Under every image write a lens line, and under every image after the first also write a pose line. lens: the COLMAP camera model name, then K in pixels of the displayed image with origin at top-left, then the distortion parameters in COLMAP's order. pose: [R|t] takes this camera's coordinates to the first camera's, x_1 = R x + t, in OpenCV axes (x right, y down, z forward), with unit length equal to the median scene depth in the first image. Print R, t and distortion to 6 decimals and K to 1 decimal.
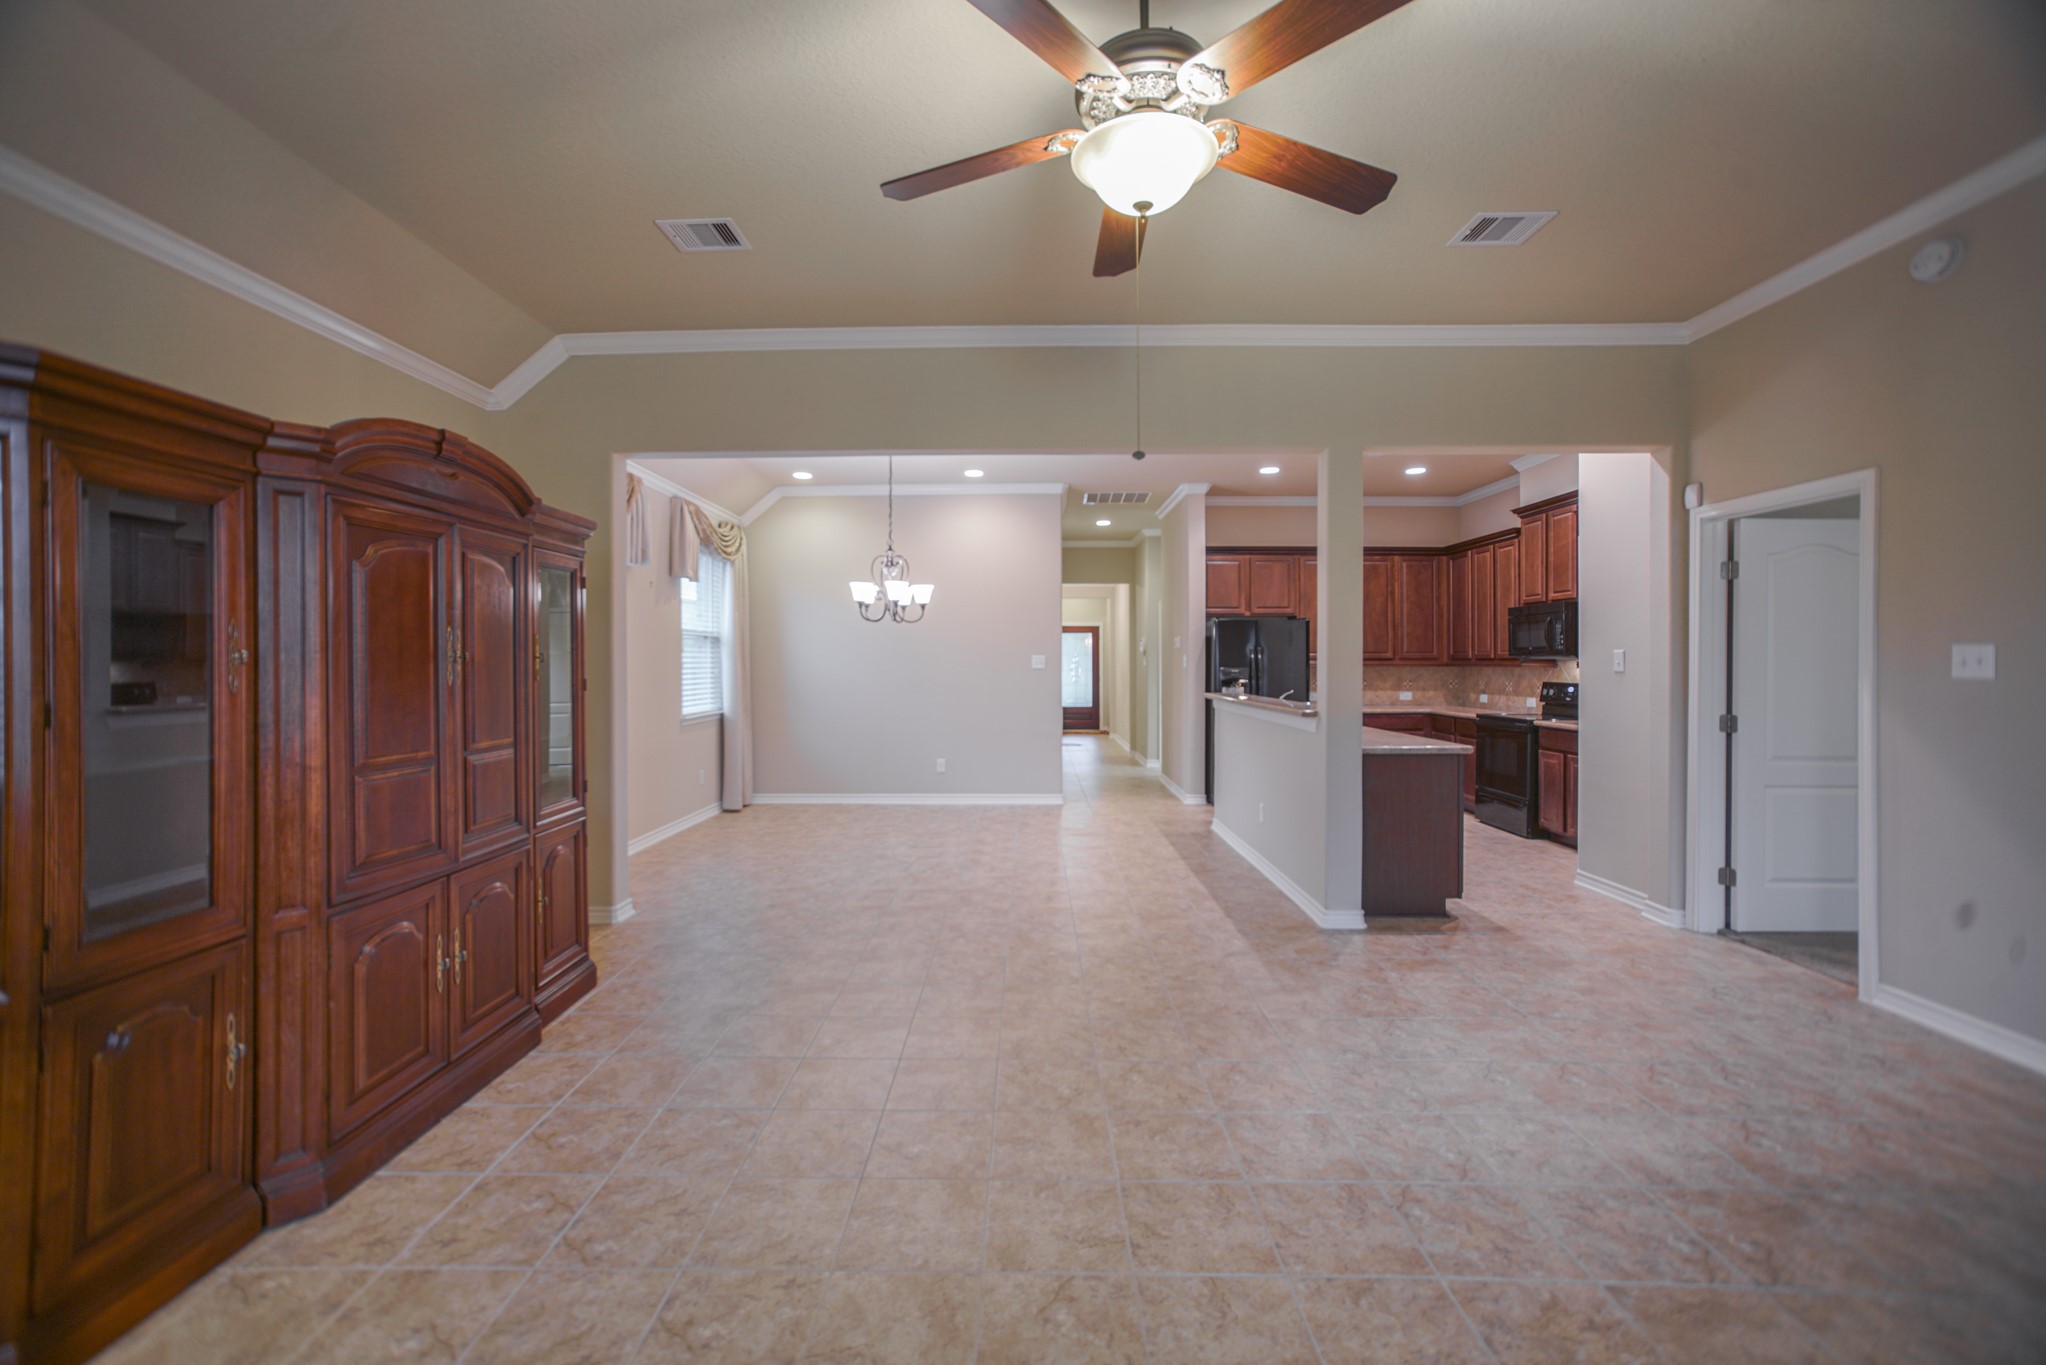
lens RADIAL K [[843.1, 0, 1007.3], [0, 843.1, 663.4], [0, 0, 1]] dist [-0.049527, 0.031193]
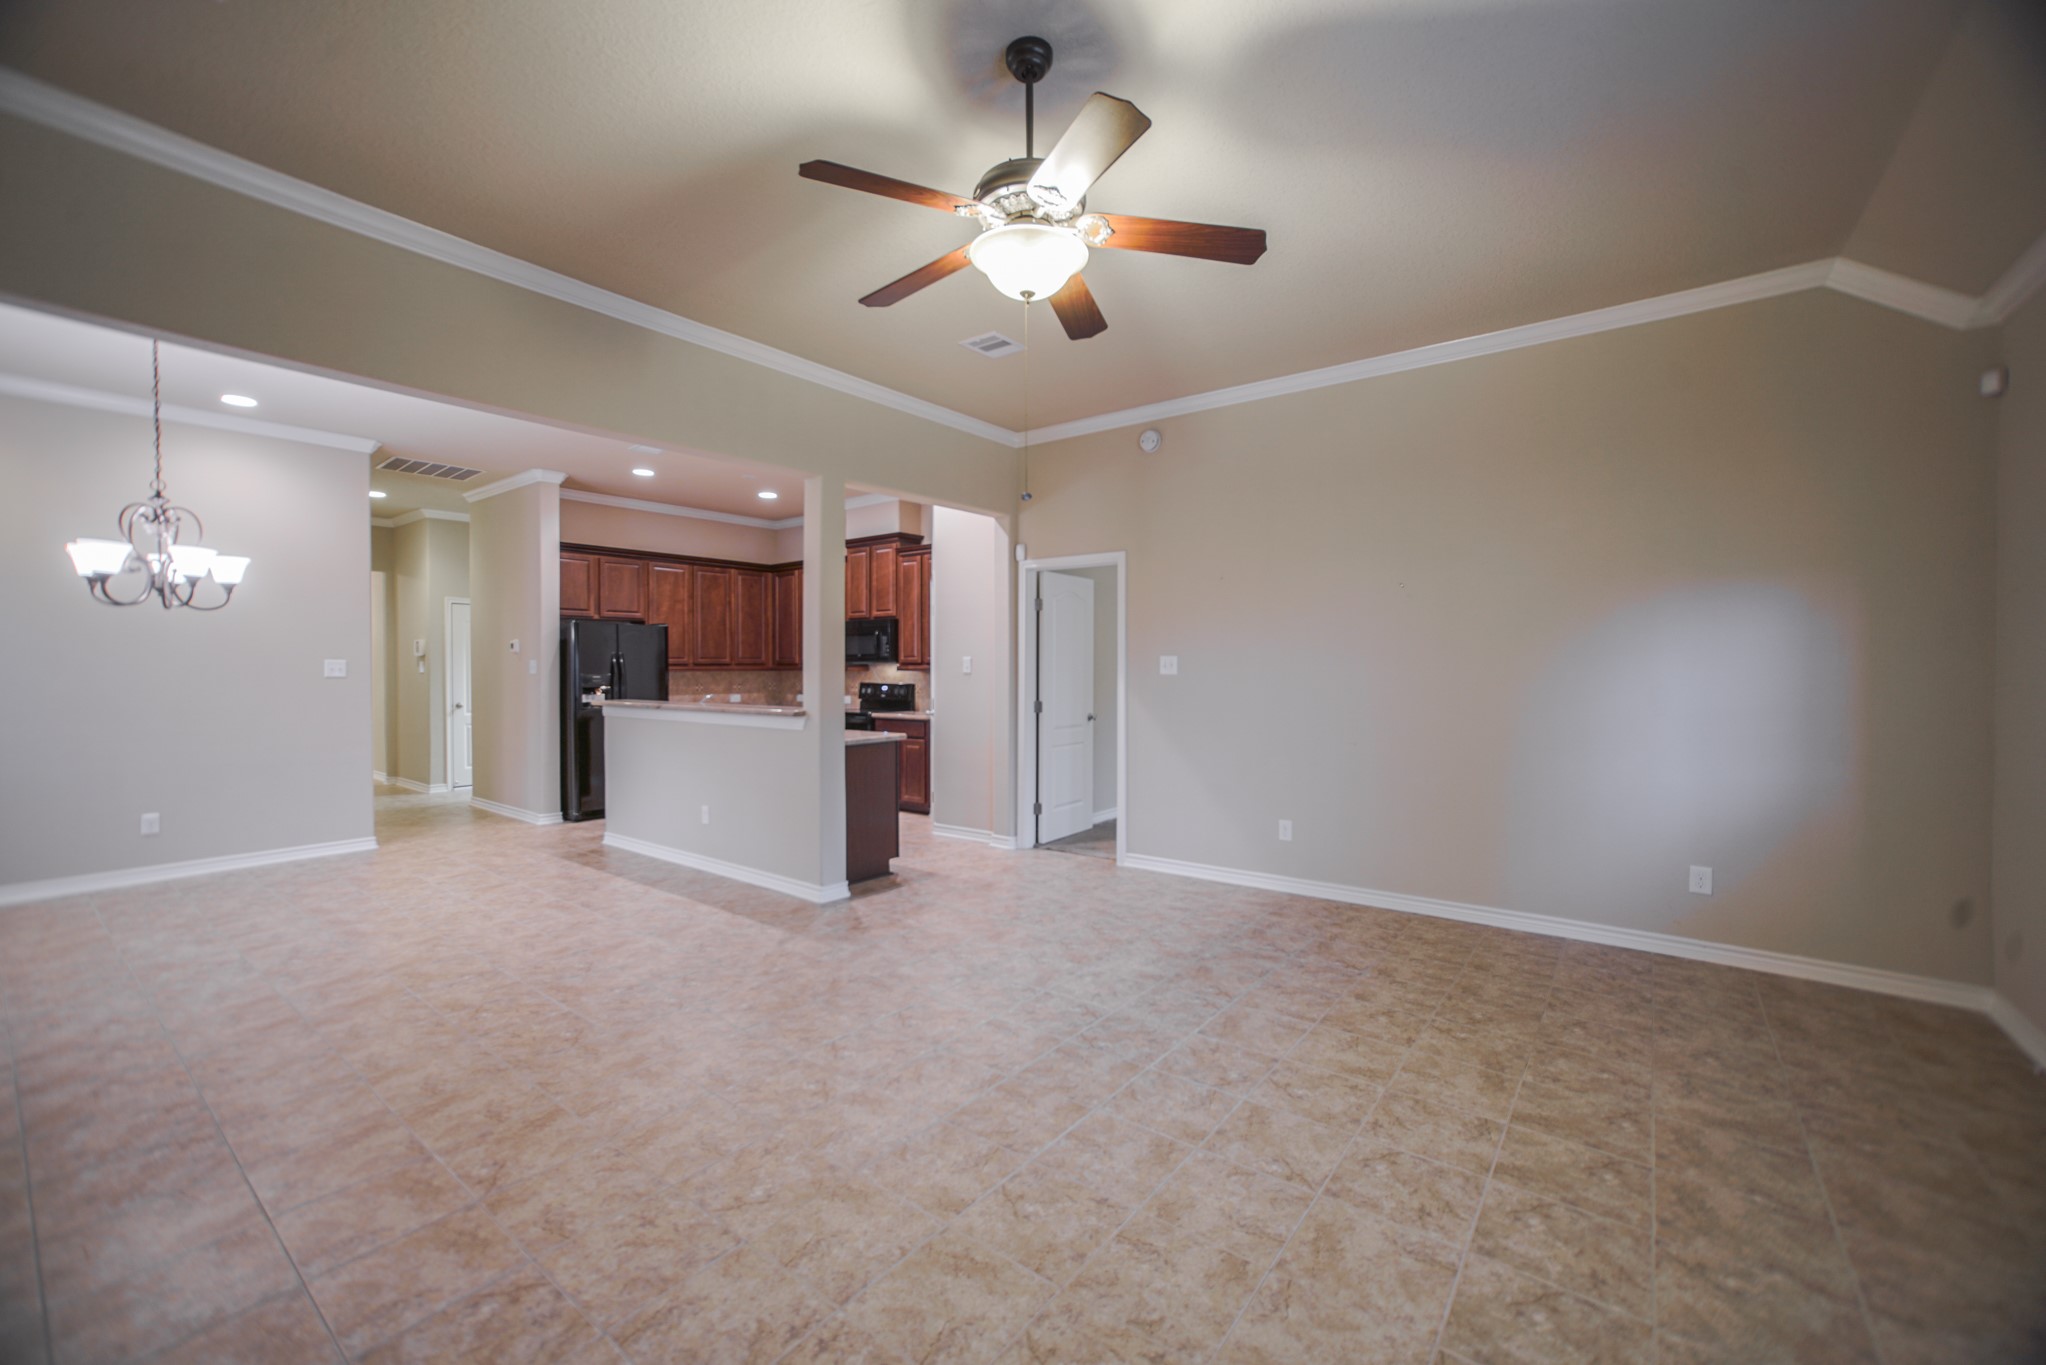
lens RADIAL K [[843.1, 0, 1007.3], [0, 843.1, 663.4], [0, 0, 1]] dist [-0.049527, 0.031193]
pose [[0.598528, 0.001407, 0.801100, -0.391467], [0.004576, 0.999976, -0.005176, 0.001800], [-0.801089, 0.006764, 0.598508, 0.127889]]
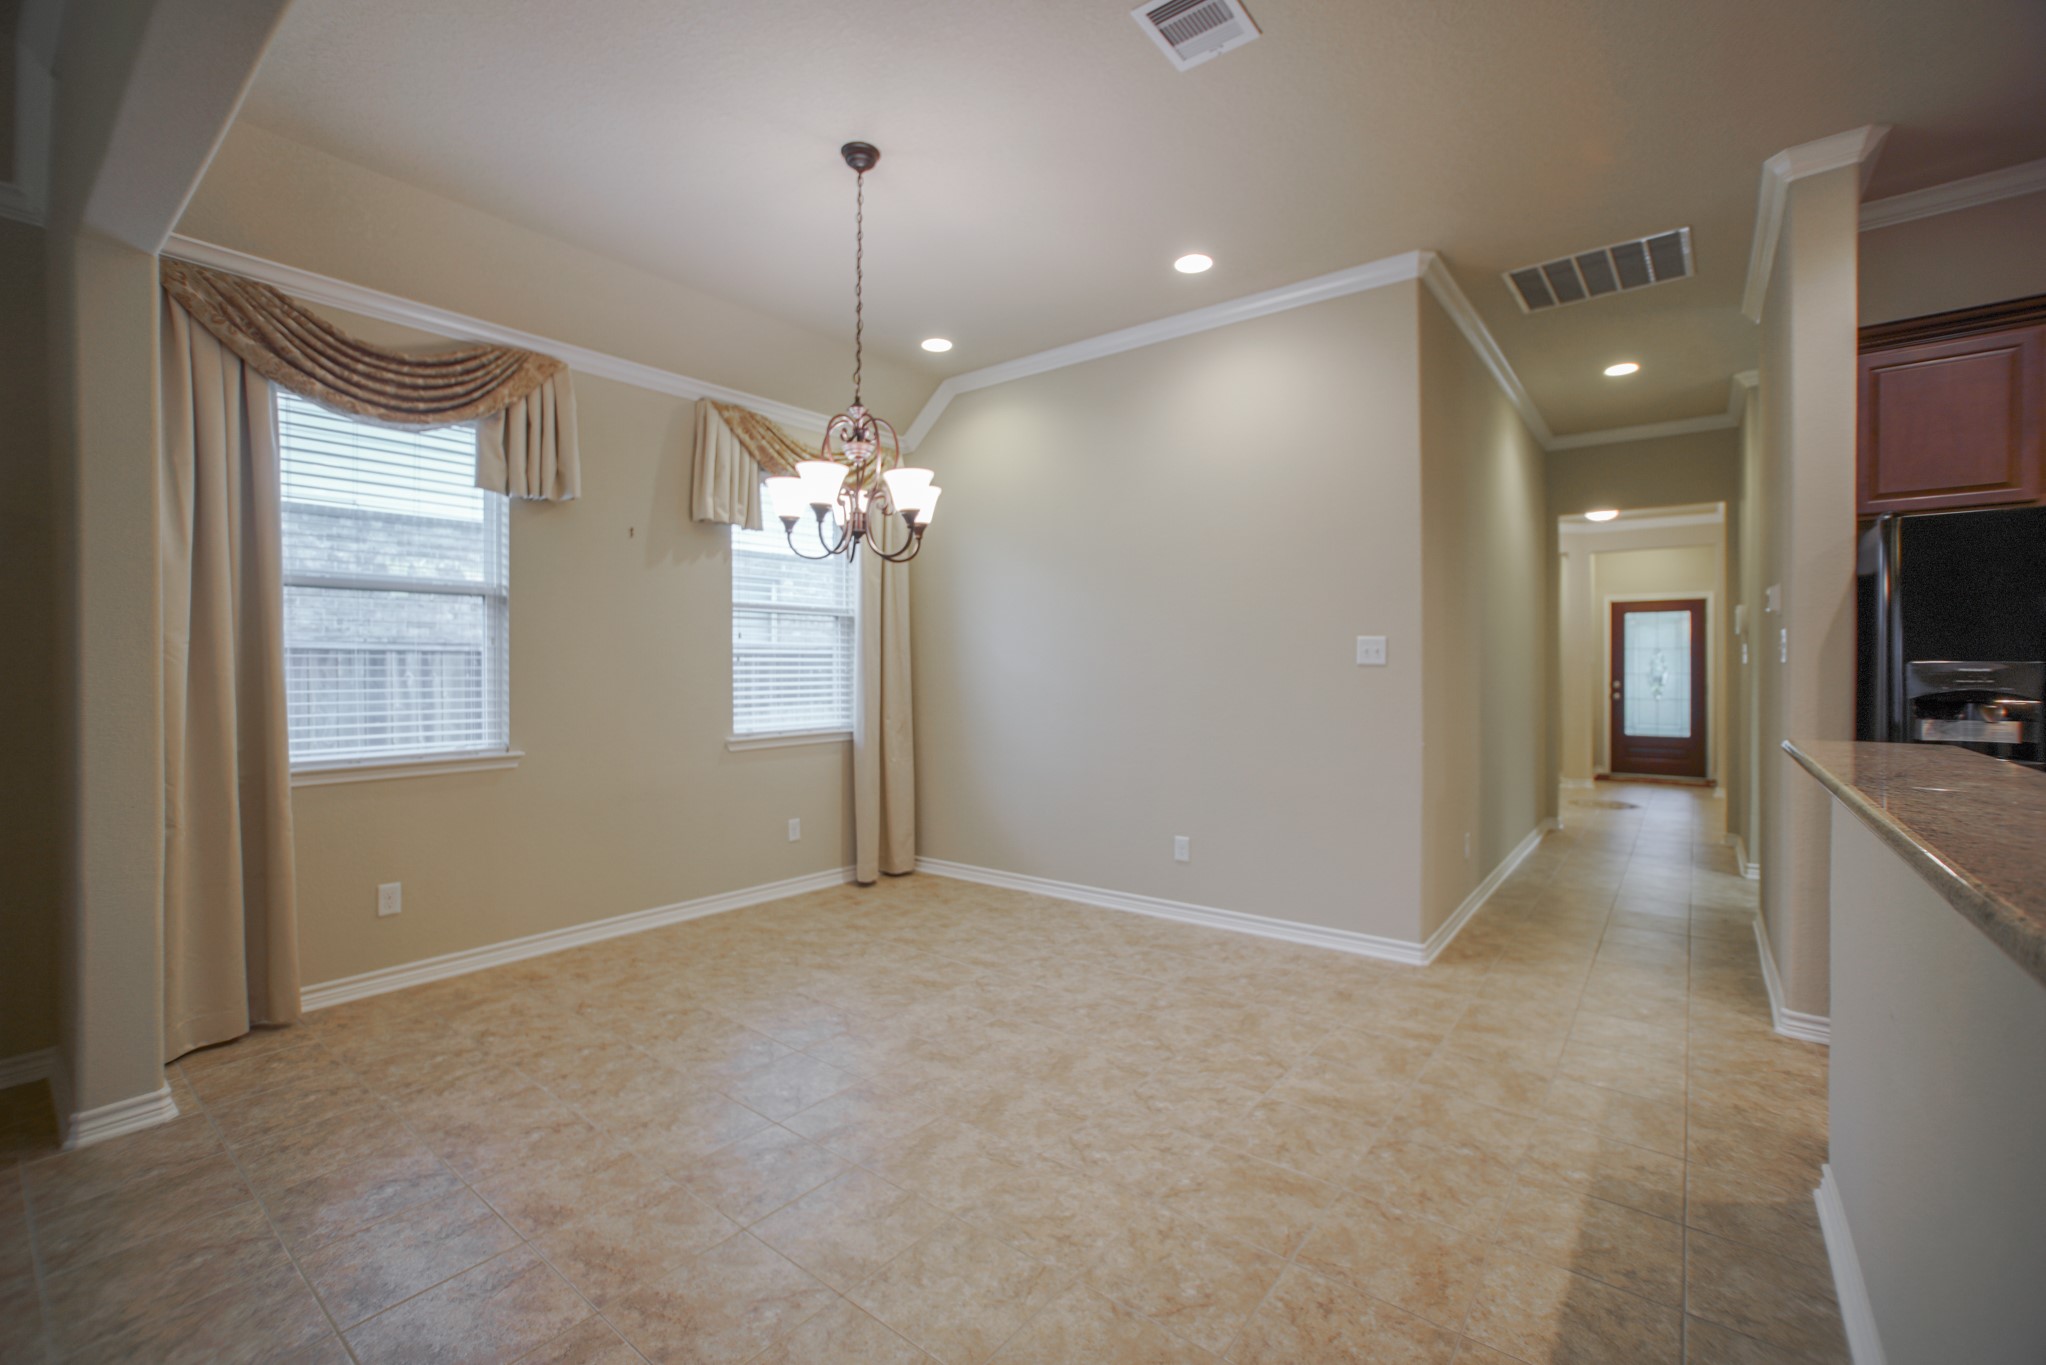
lens RADIAL K [[871.7, 0, 1005.3], [0, 871.7, 667.6], [0, 0, 1]] dist [-0.073722, 0.034572]
pose [[0.790718, 0.000829, -0.612181, 0.327339], [-0.000685, 1.000000, 0.000469, 0.014609], [0.612181, 0.000048, 0.790718, 0.988447]]
